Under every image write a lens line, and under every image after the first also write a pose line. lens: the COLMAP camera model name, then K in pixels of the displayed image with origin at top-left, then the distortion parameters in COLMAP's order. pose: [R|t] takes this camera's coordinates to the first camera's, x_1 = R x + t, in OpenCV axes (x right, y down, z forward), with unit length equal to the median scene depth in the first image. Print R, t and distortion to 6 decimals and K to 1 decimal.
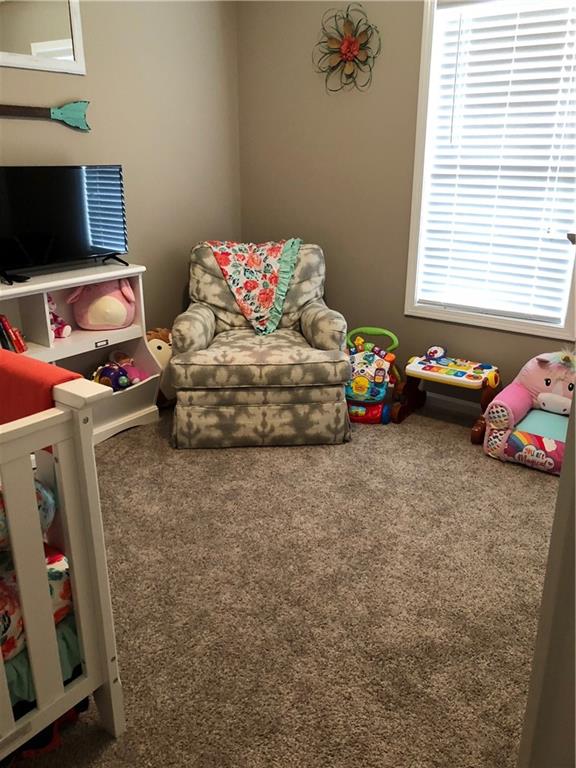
lens RADIAL K [[626.0, 0, 289.5], [0, 626.0, 382.1], [0, 0, 1]] dist [0.011834, 0.006846]
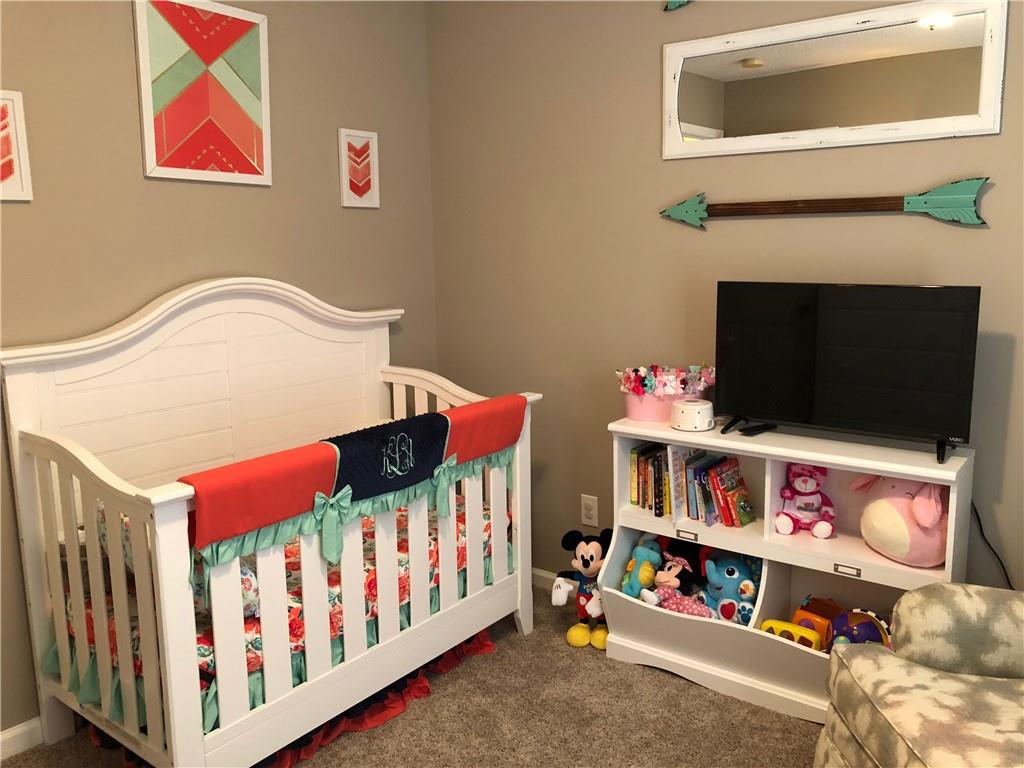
lens RADIAL K [[834.6, 0, 511.5], [0, 834.6, 382.5], [0, 0, 1]] dist [0.011834, 0.006846]
pose [[0.005633, 0.165621, -0.986173, 0.455004], [-0.336693, 0.928922, 0.154083, -0.245873], [0.941598, 0.331169, 0.060996, 0.608786]]
